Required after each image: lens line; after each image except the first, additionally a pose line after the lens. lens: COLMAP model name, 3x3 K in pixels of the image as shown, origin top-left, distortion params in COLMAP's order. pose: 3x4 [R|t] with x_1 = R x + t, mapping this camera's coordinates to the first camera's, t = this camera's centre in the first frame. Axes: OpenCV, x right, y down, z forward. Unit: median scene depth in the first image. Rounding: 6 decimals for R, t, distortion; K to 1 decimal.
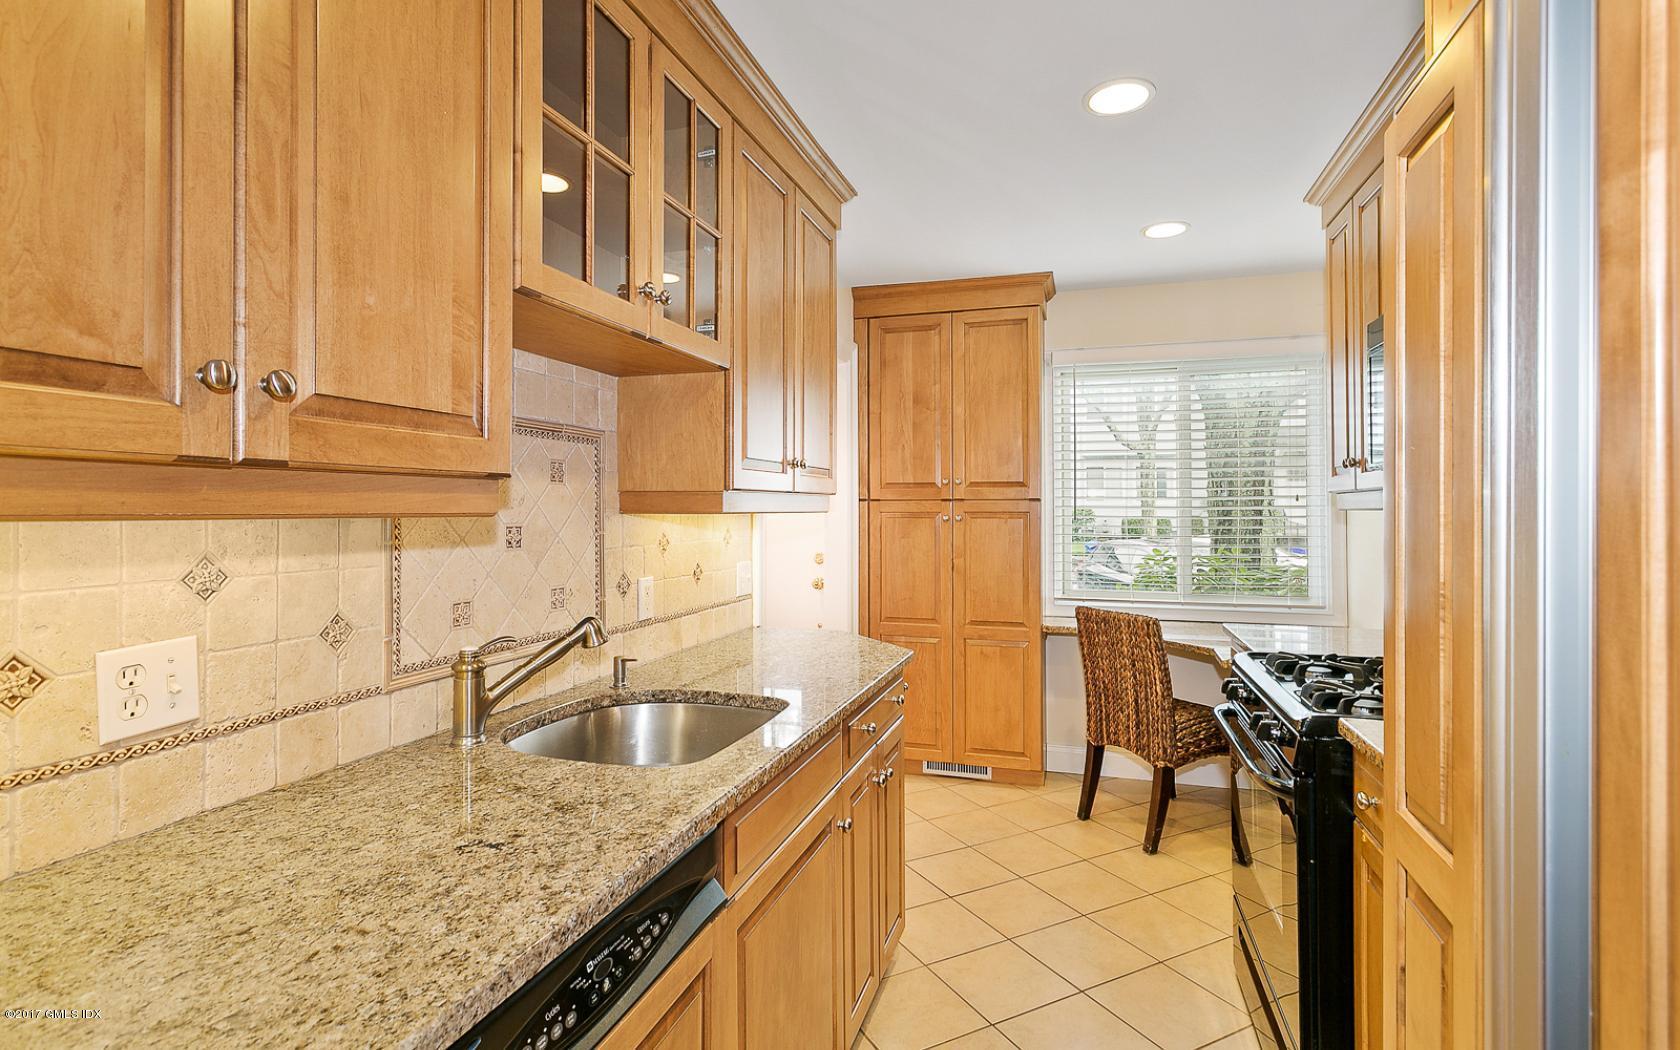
lens RADIAL K [[803.7, 0, 838.0], [0, 803.7, 517.2], [0, 0, 1]] dist [0.000684, 0.000914]
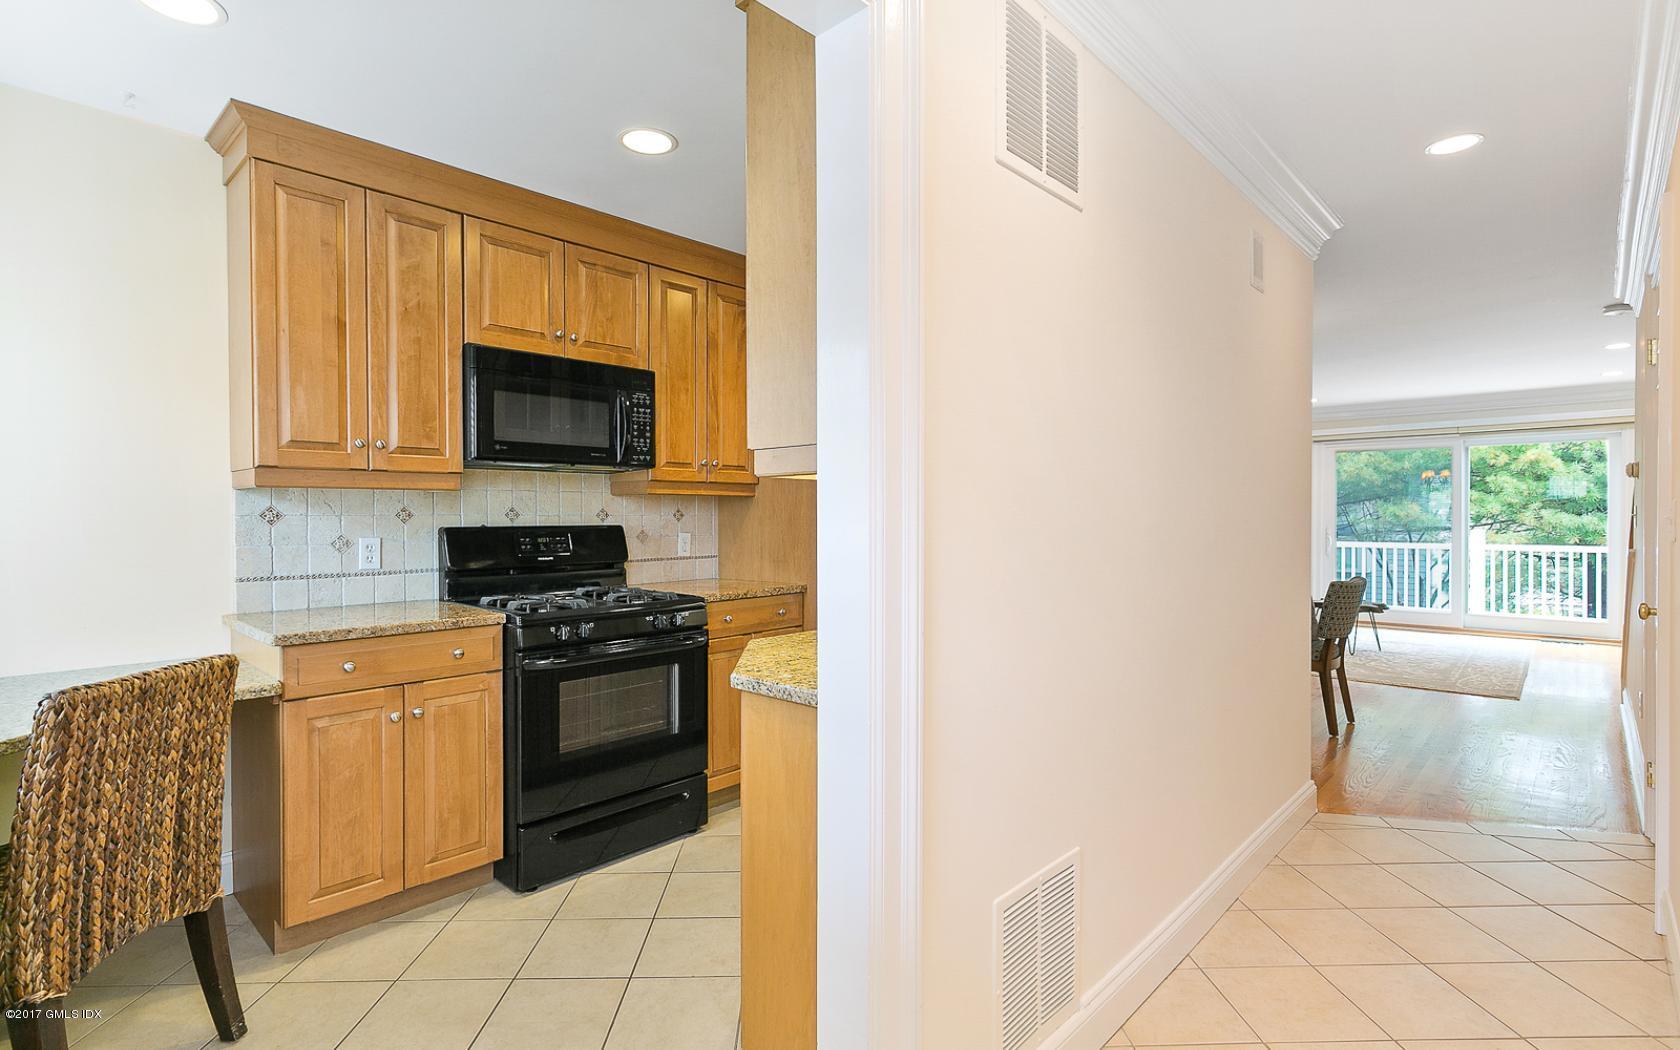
lens RADIAL K [[794.0, 0, 837.5], [0, 794.0, 523.3], [0, 0, 1]] dist [0.001288, 0.000663]
pose [[-0.902985, -0.003260, 0.429660, -0.229180], [0.001696, 0.999936, 0.011151, 0.013913], [-0.429669, 0.010798, -0.902922, 1.068310]]
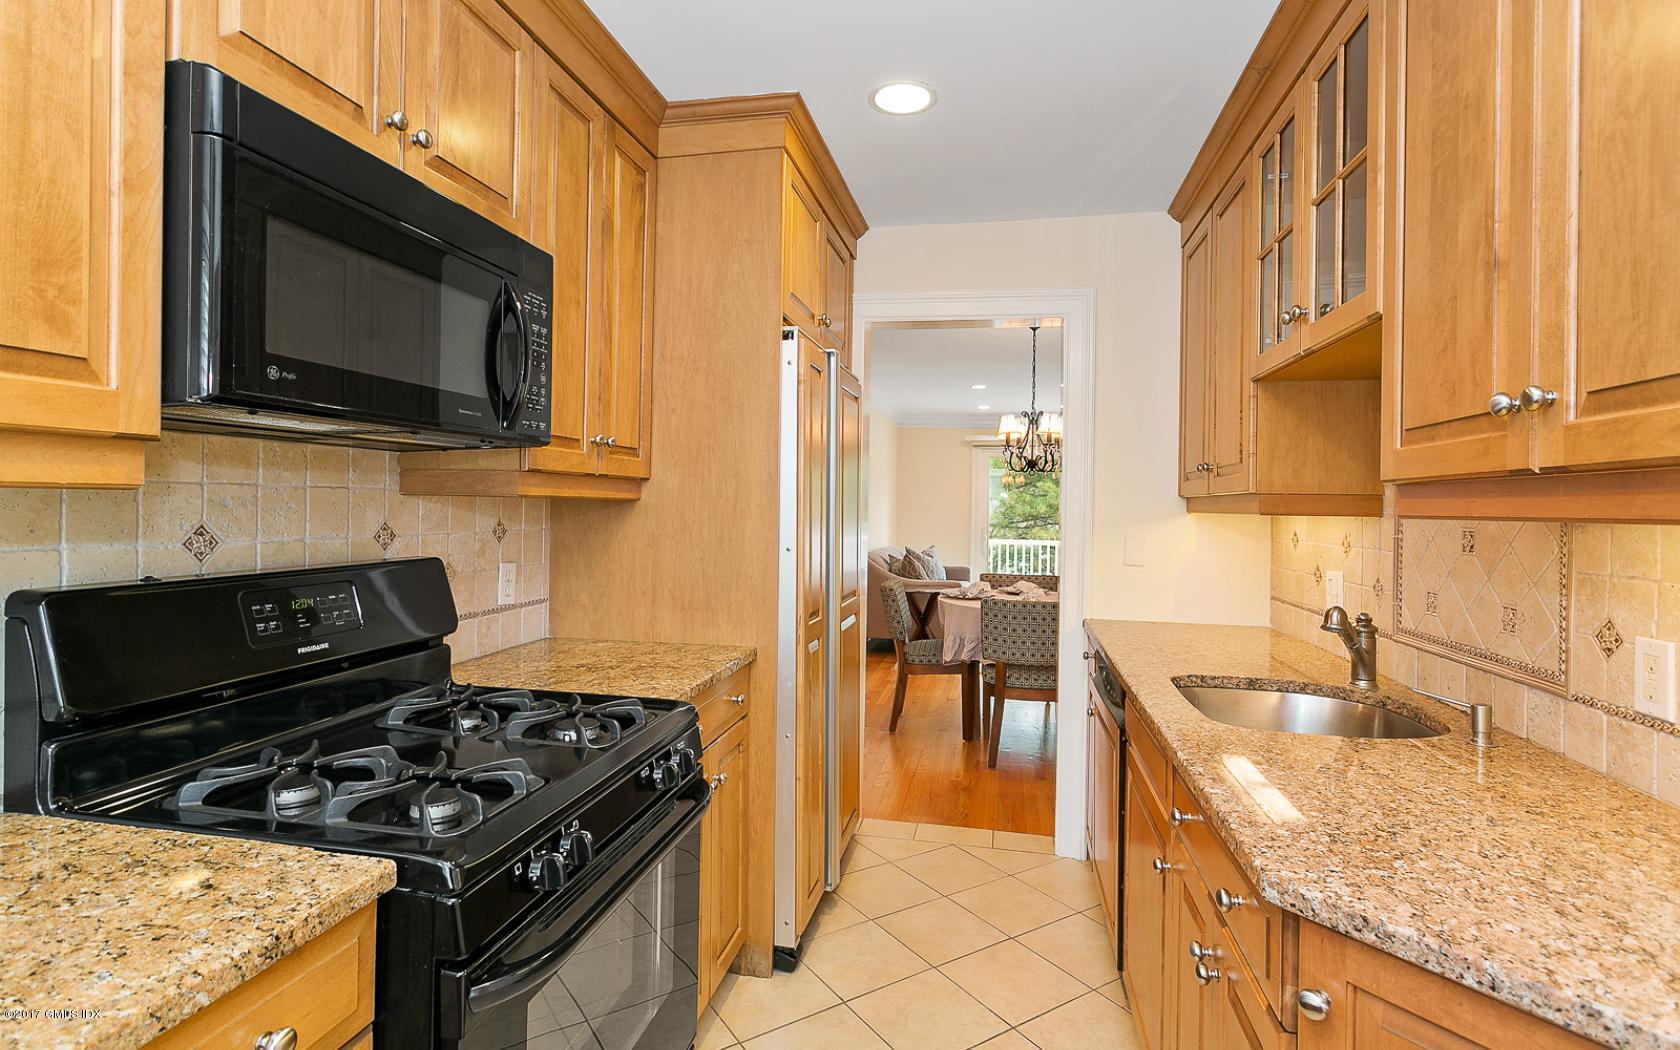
lens RADIAL K [[812.2, 0, 836.3], [0, 812.2, 508.1], [0, 0, 1]] dist [0.001139, 0.000593]
pose [[-0.994443, -0.015041, -0.104196, 0.211508], [-0.015518, 0.999872, 0.003768, -0.007418], [0.104126, 0.005364, -0.994550, 0.831093]]
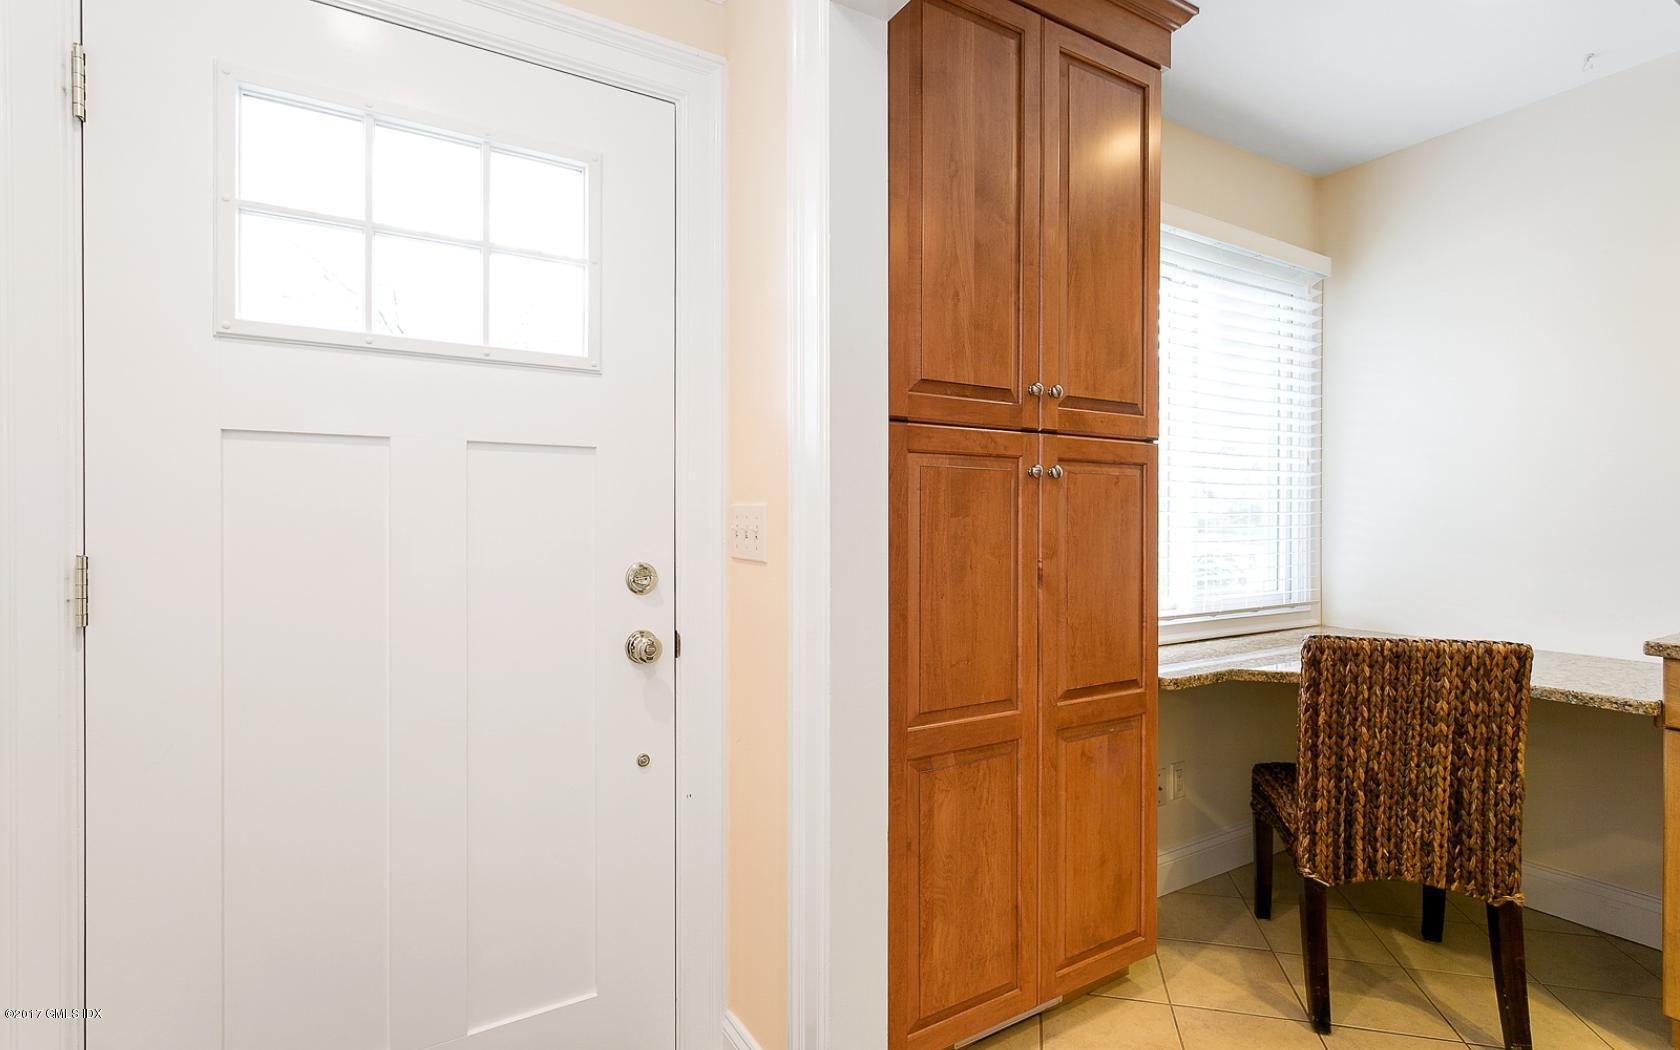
lens RADIAL K [[803.7, 0, 838.0], [0, 803.7, 517.2], [0, 0, 1]] dist [0.000684, 0.000914]
pose [[0.646582, -0.003301, 0.762838, -0.278892], [-0.000564, 0.999988, 0.004806, 0.025248], [-0.762845, -0.003538, 0.646572, 0.793588]]
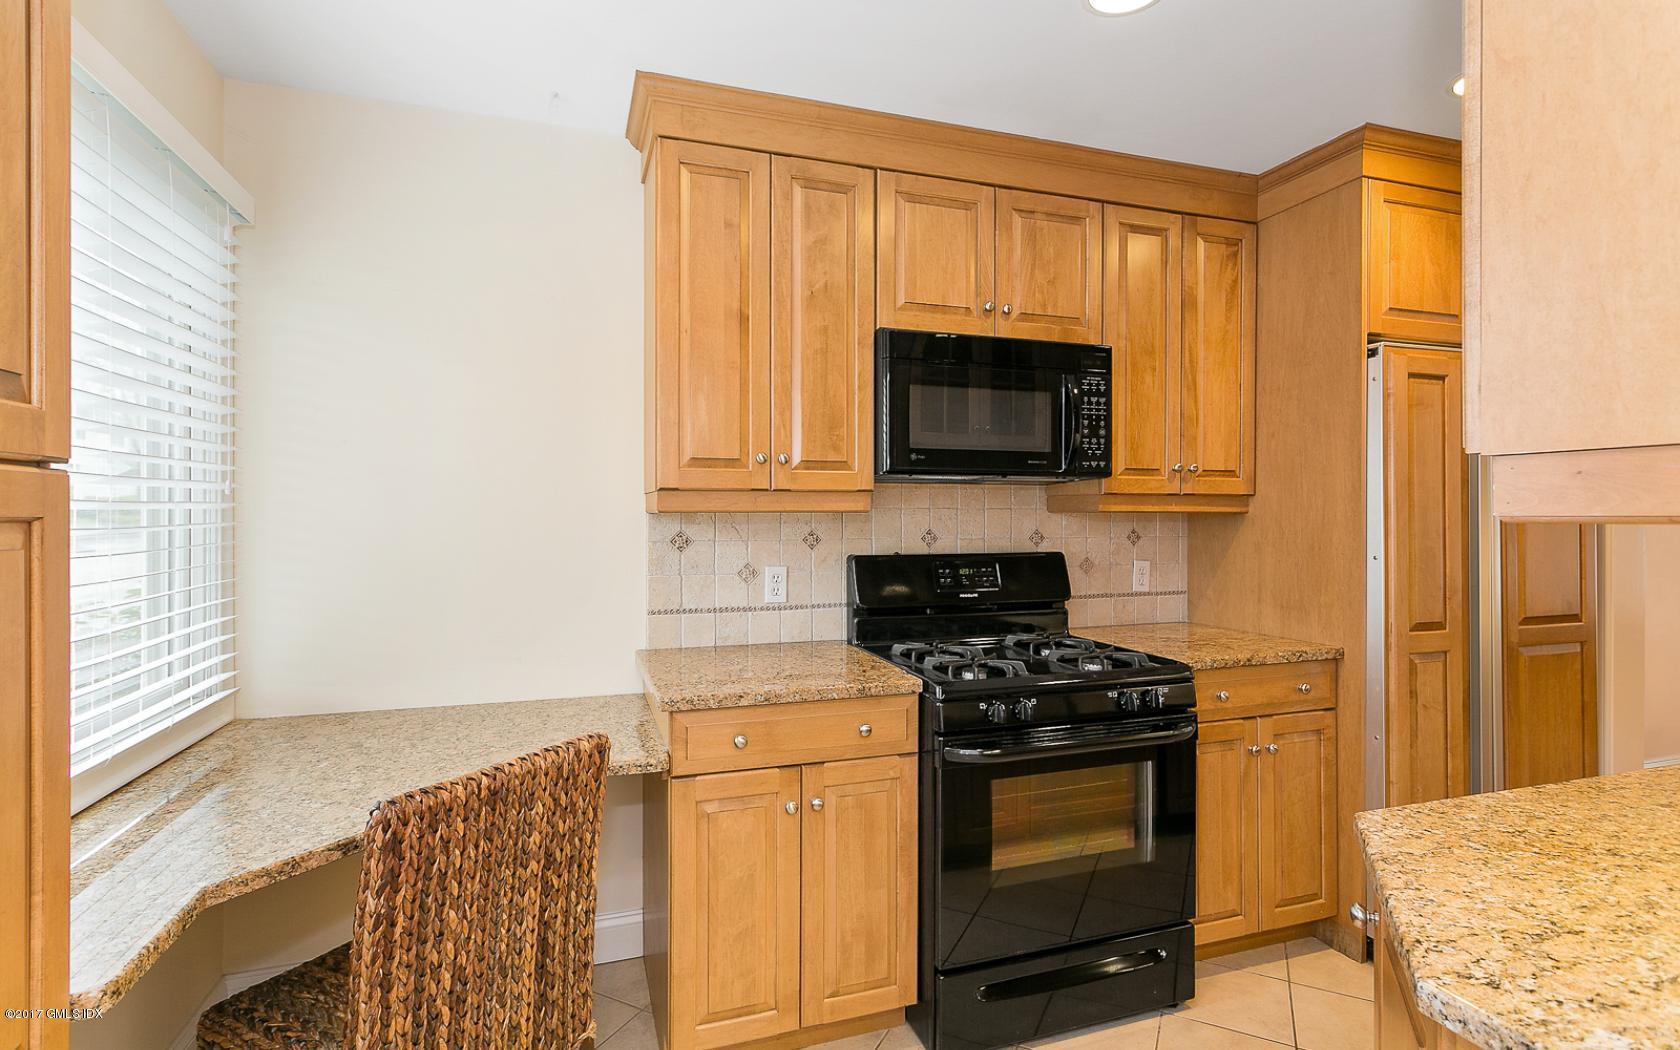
lens RADIAL K [[803.7, 0, 838.0], [0, 803.7, 517.2], [0, 0, 1]] dist [0.000684, 0.000914]
pose [[-0.591572, -0.003172, 0.806246, -0.066931], [-0.000540, 0.999994, 0.003538, -0.007309], [-0.806252, 0.001657, -0.591570, 0.928360]]
